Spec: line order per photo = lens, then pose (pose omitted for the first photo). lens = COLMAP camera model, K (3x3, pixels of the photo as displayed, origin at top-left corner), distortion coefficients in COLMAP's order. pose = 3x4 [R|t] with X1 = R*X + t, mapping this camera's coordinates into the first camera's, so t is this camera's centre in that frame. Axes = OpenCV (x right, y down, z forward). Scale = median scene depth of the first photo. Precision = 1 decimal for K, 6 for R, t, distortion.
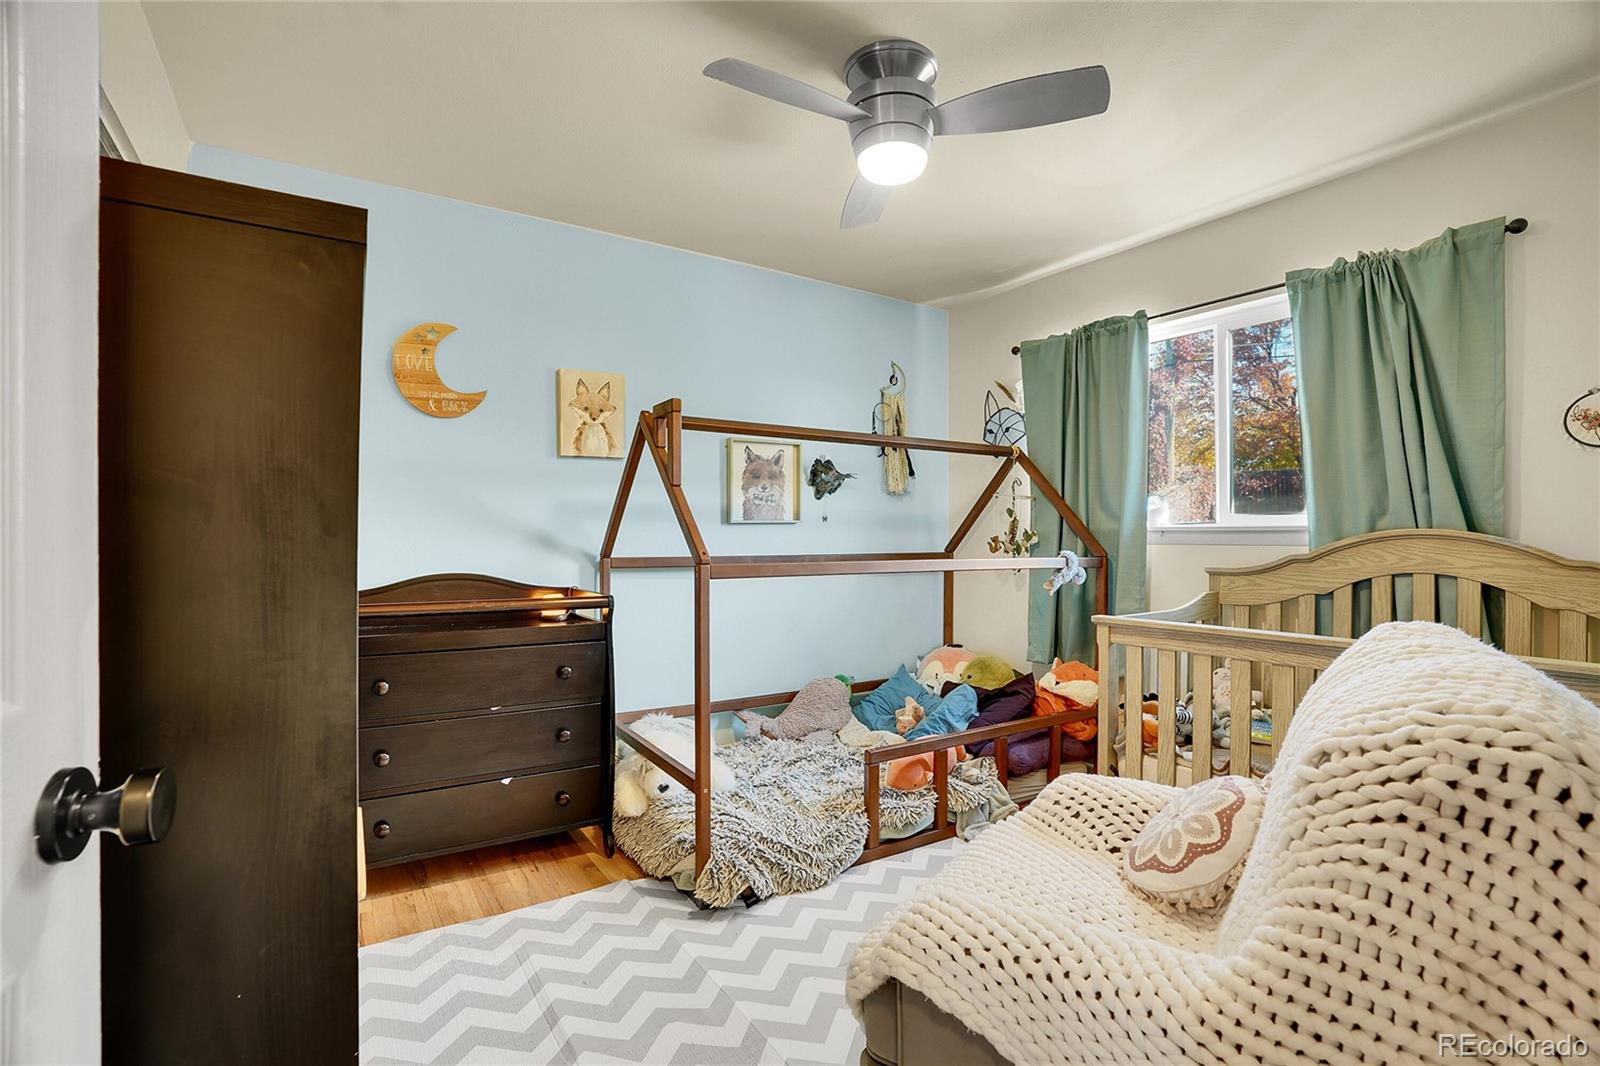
lens RADIAL K [[741.4, 0, 800.9], [0, 741.4, 534.5], [0, 0, 1]] dist [-0.073359, 0.029960]
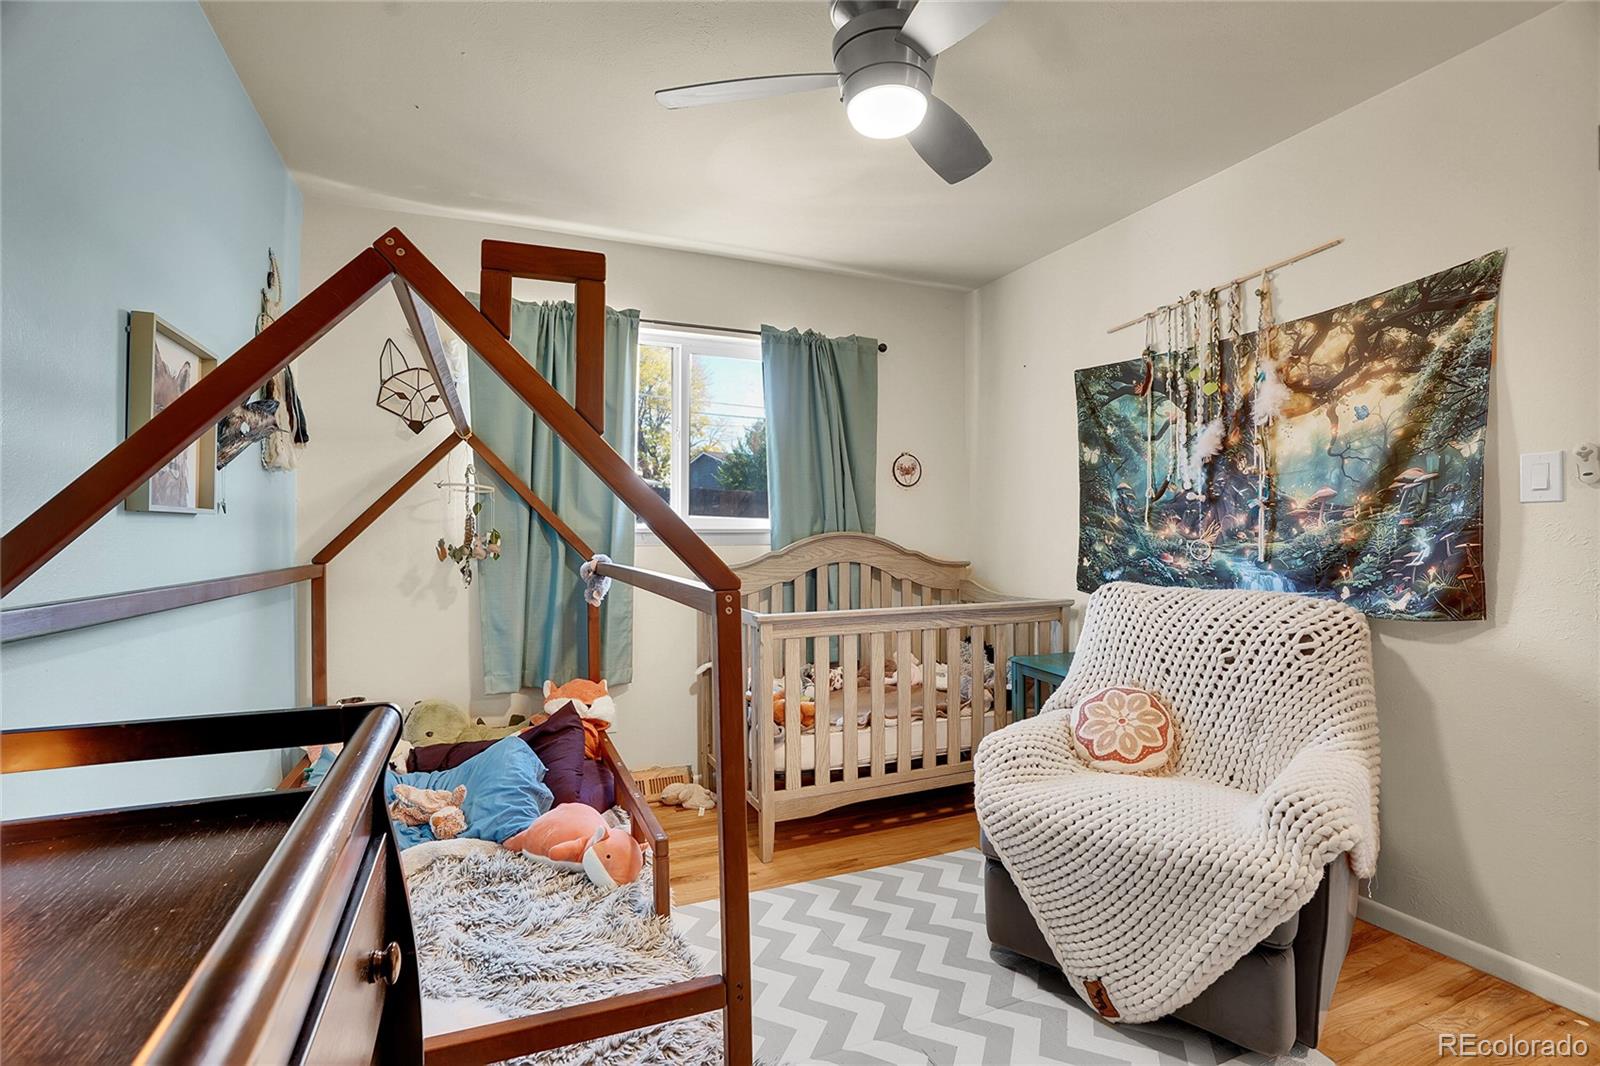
lens RADIAL K [[741.4, 0, 800.9], [0, 741.4, 534.5], [0, 0, 1]] dist [-0.073359, 0.029960]
pose [[0.173233, -0.004141, 0.984872, -0.578906], [-0.002479, 0.999986, 0.004641, -0.008645], [-0.984878, -0.003246, 0.173221, 0.730853]]
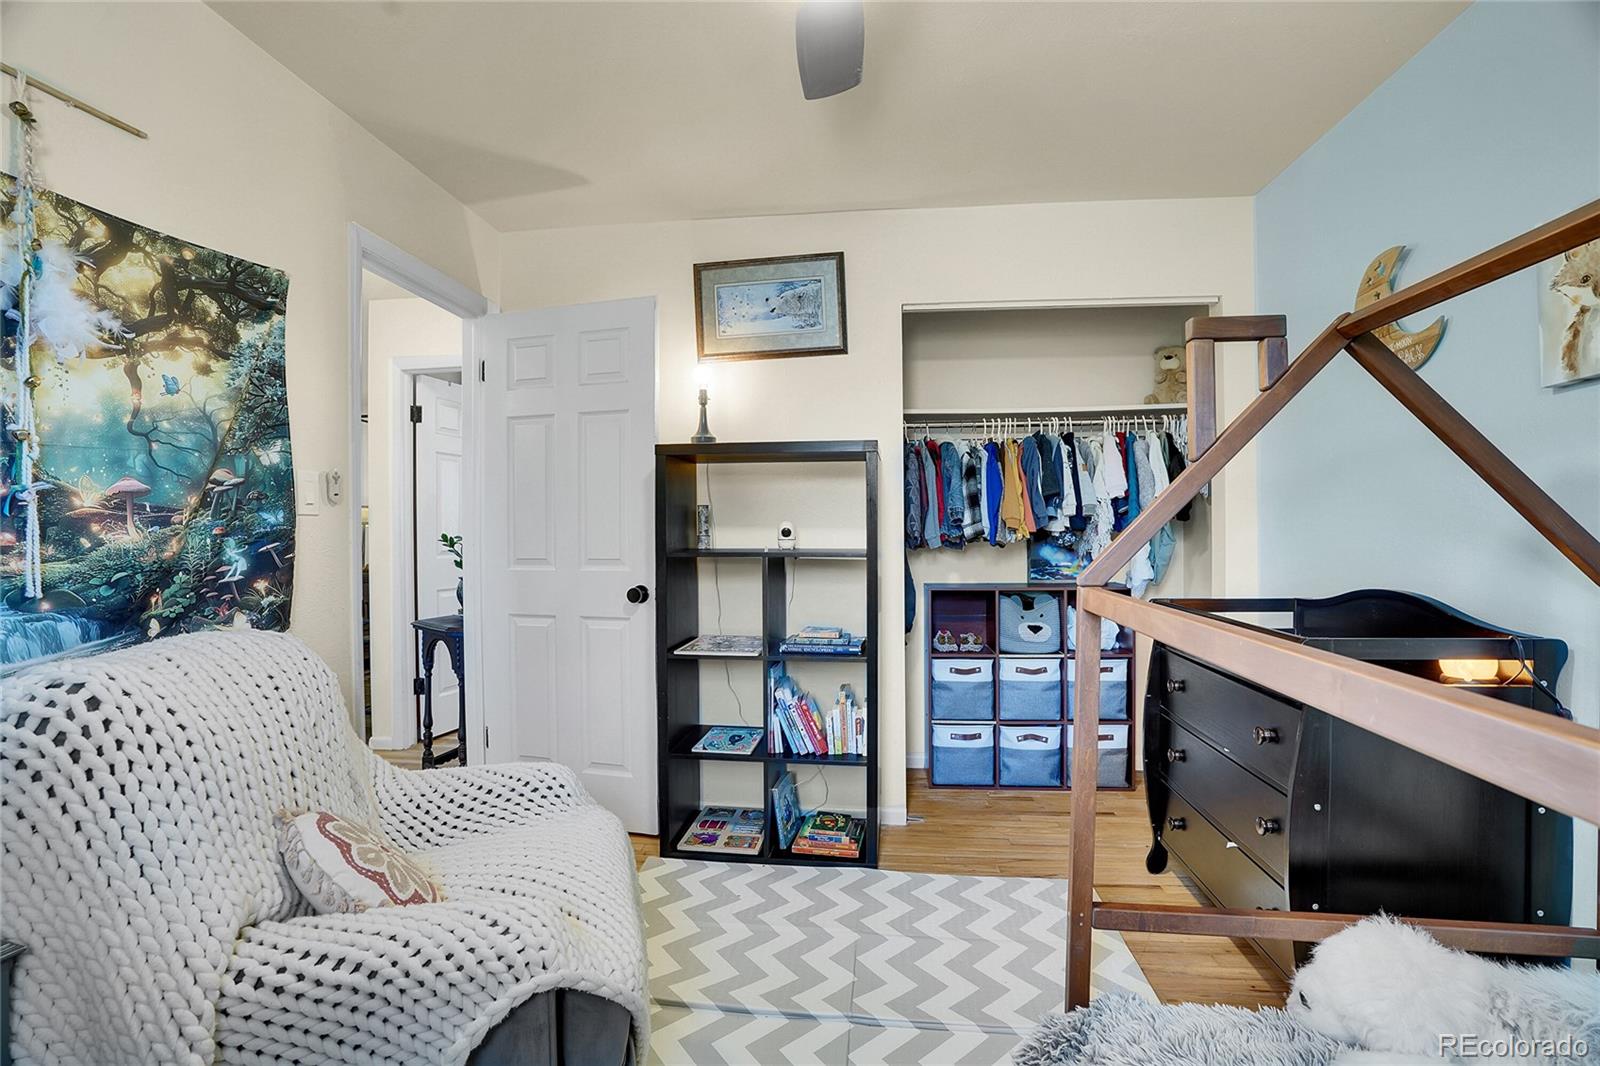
lens RADIAL K [[741.4, 0, 800.9], [0, 741.4, 534.5], [0, 0, 1]] dist [-0.073359, 0.029960]
pose [[-0.637315, 0.003920, -0.770593, 0.472521], [0.012584, 0.999907, -0.005320, -0.006835], [0.770500, -0.013088, -0.637305, 1.052676]]
